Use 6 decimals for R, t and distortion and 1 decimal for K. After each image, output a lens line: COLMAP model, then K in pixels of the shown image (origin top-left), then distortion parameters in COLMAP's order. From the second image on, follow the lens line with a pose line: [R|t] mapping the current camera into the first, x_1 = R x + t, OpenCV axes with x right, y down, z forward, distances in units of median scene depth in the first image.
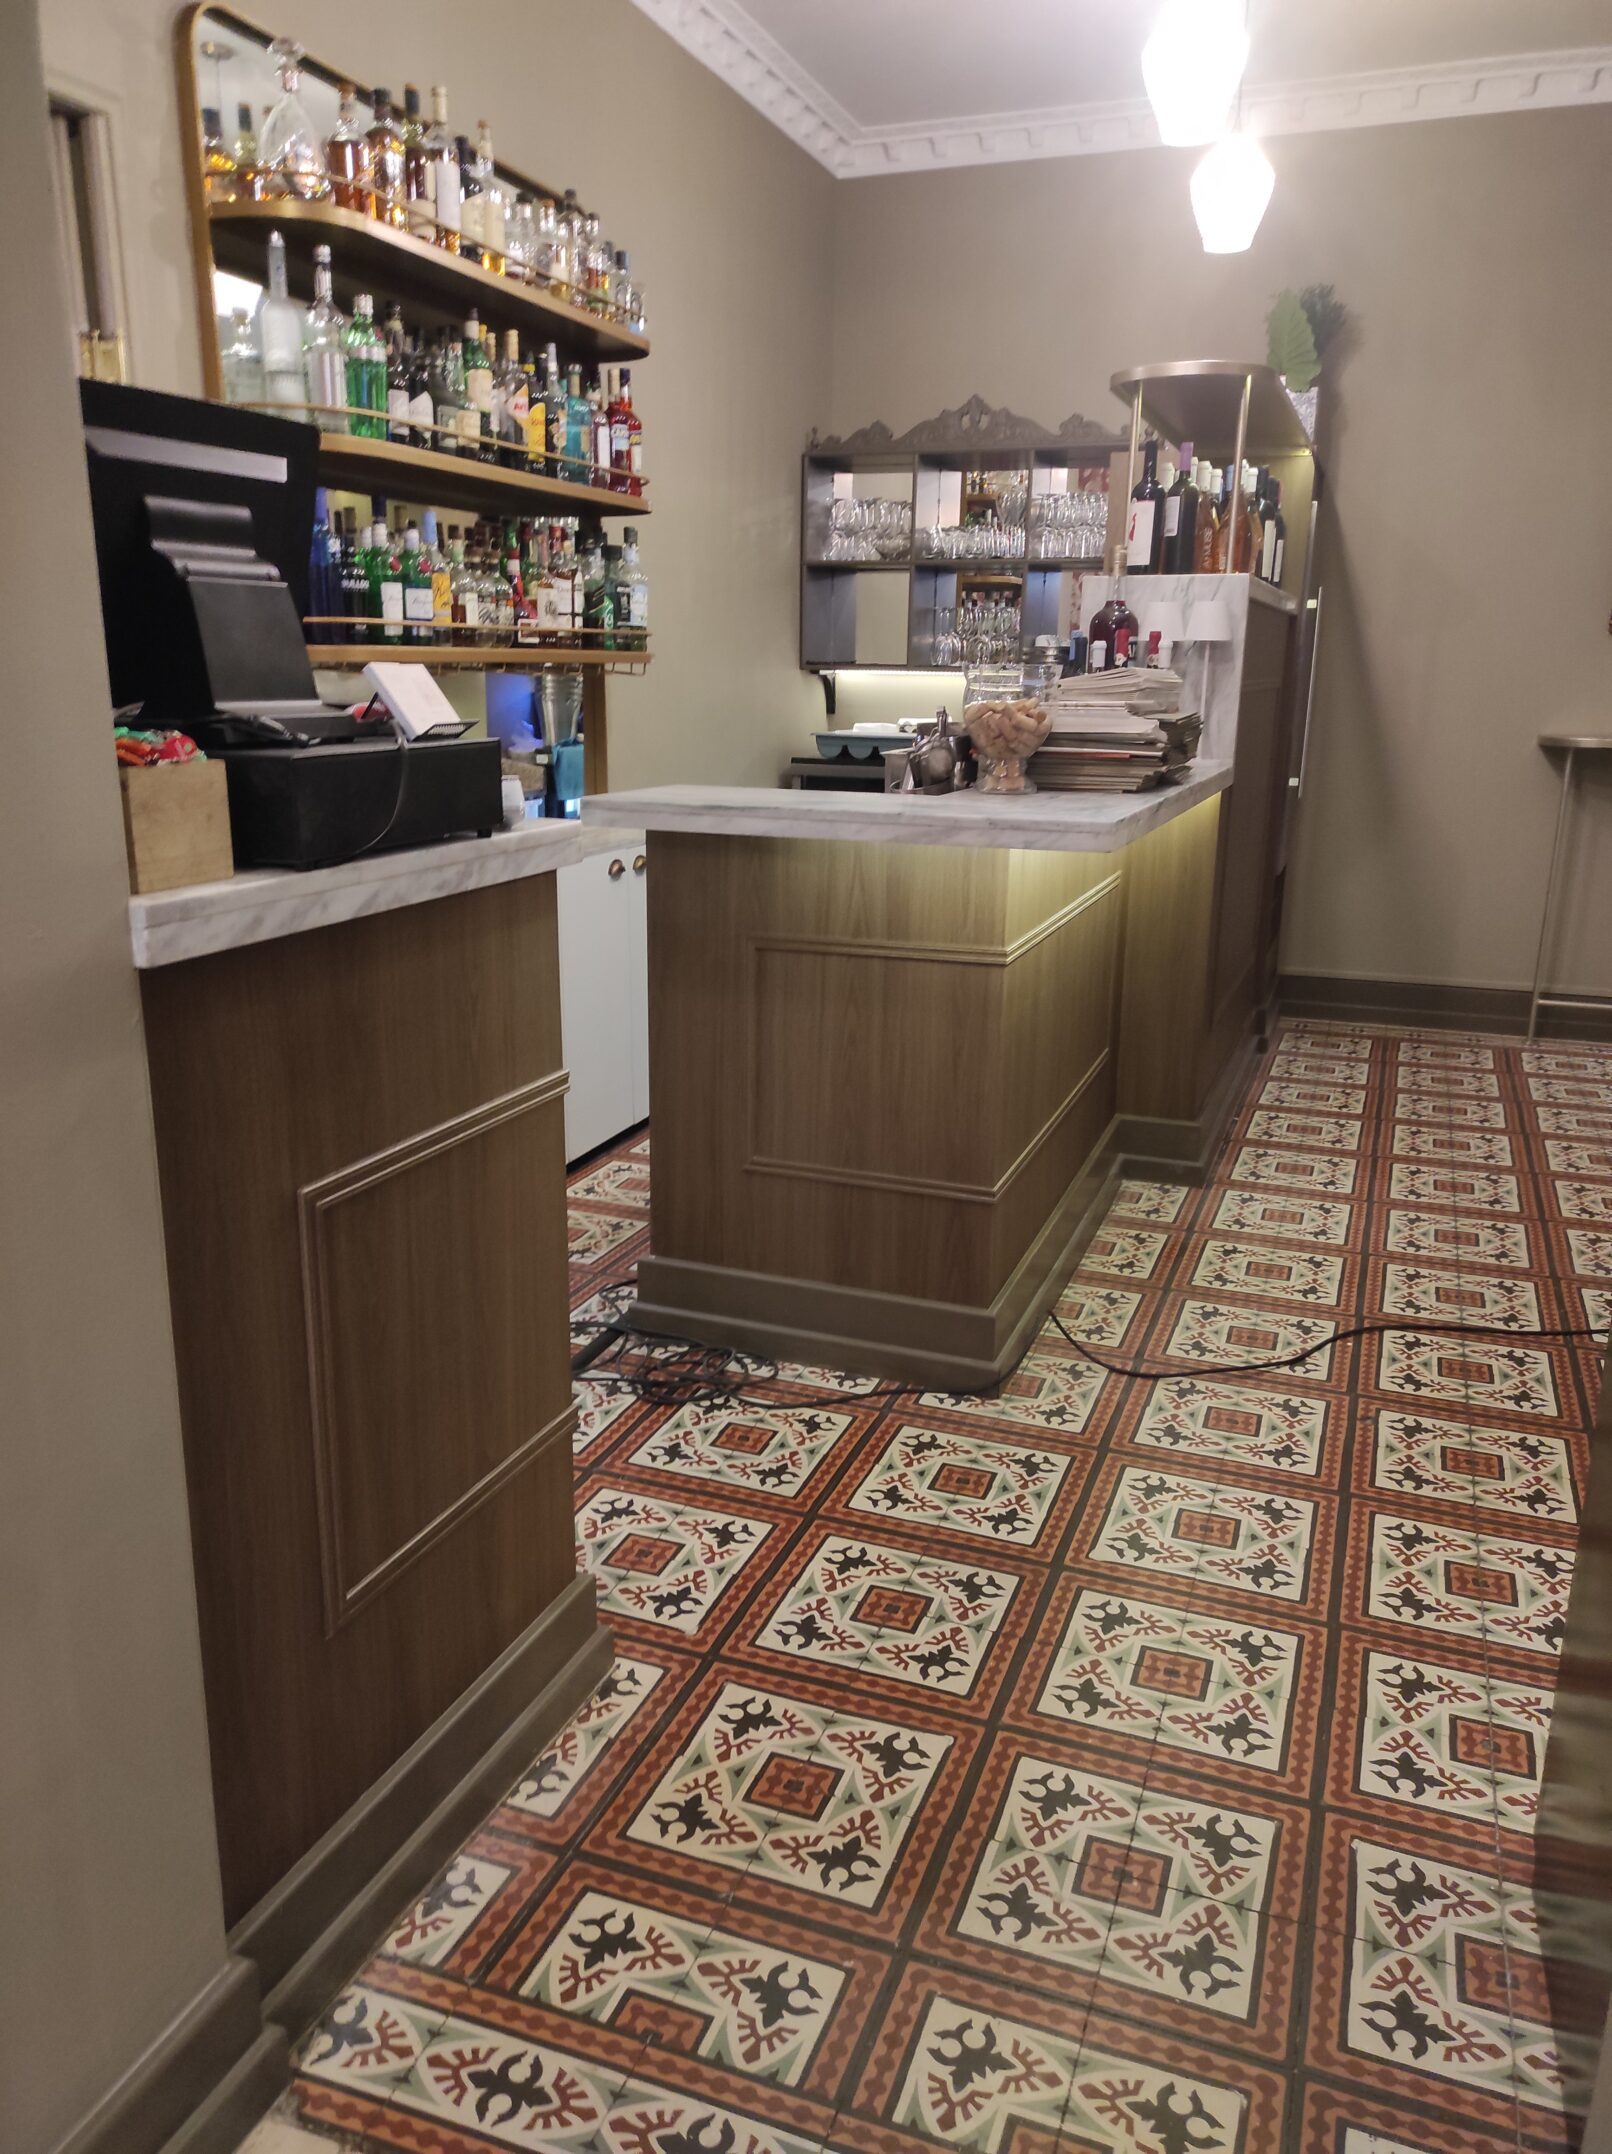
lens RADIAL K [[1565.9, 0, 802.9], [0, 1565.9, 1073.4], [0, 0, 1]] dist [0.035652, -0.032241]
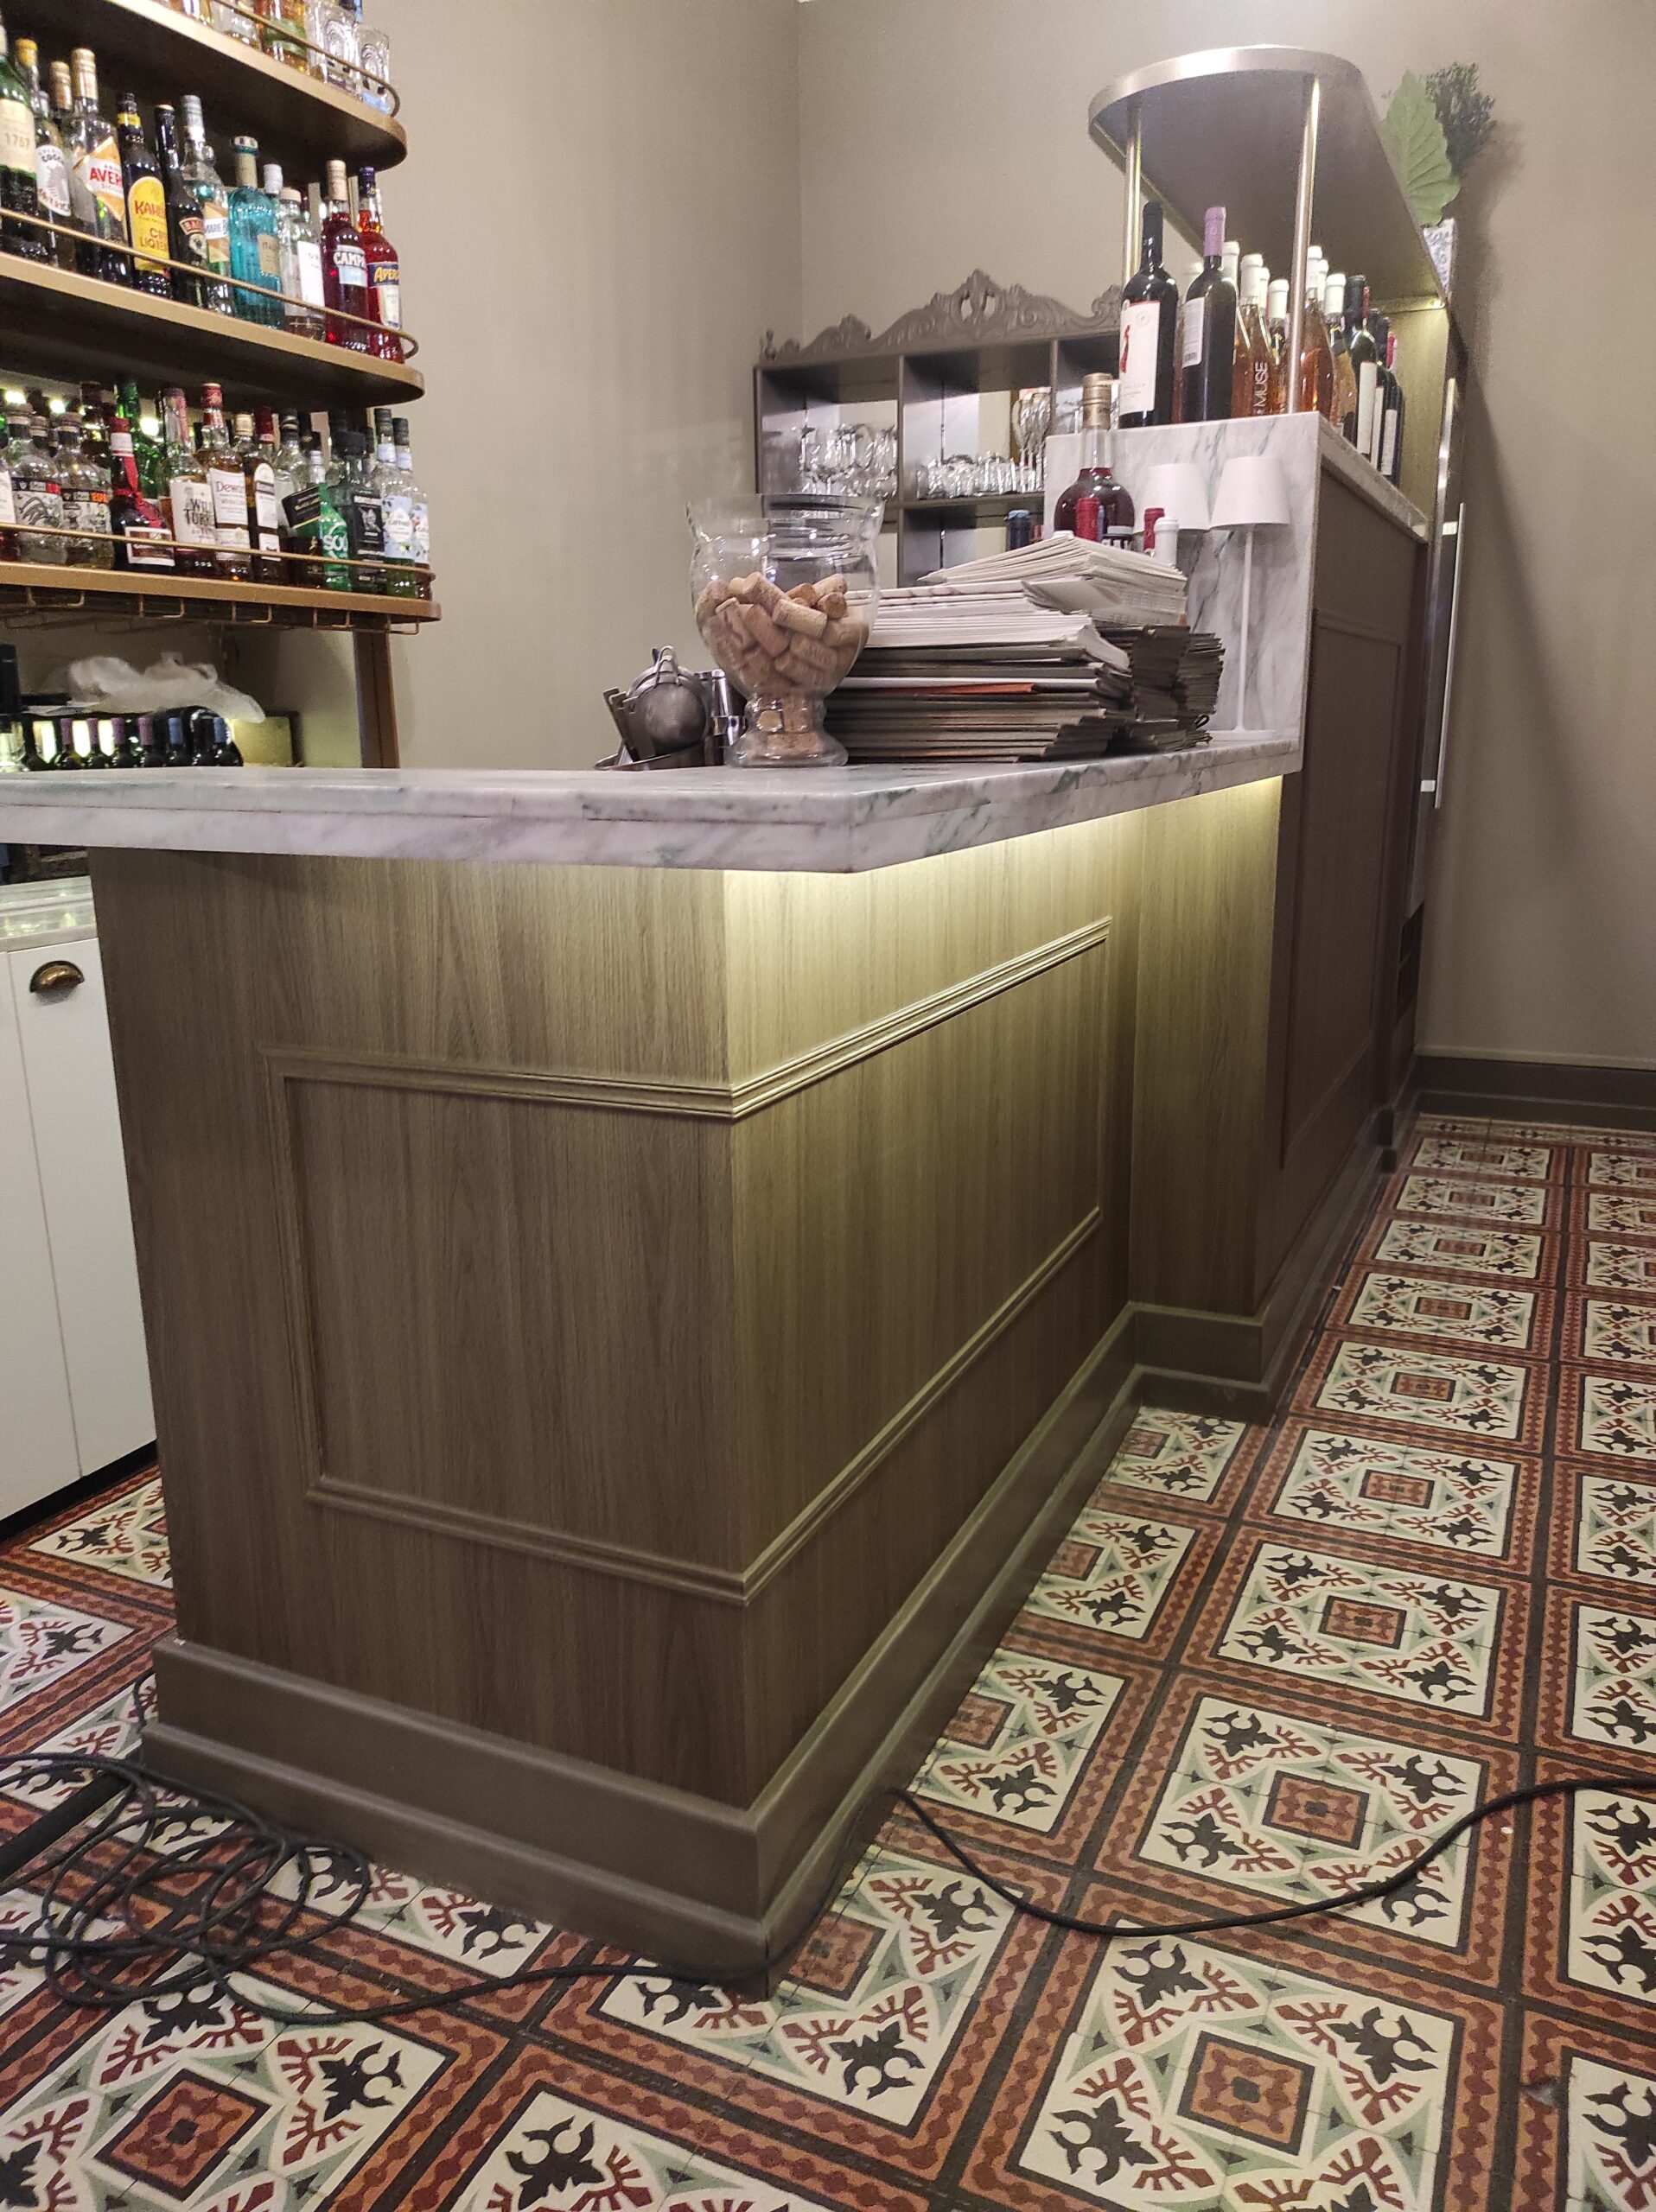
lens RADIAL K [[1608.3, 0, 839.7], [0, 1608.3, 1091.2], [0, 0, 1]] dist [0.035652, -0.032241]
pose [[0.997608, -0.006883, -0.068779, 0.142197], [0.005273, 0.999709, -0.023559, -0.048459], [0.068922, 0.023139, 0.997354, 0.382011]]
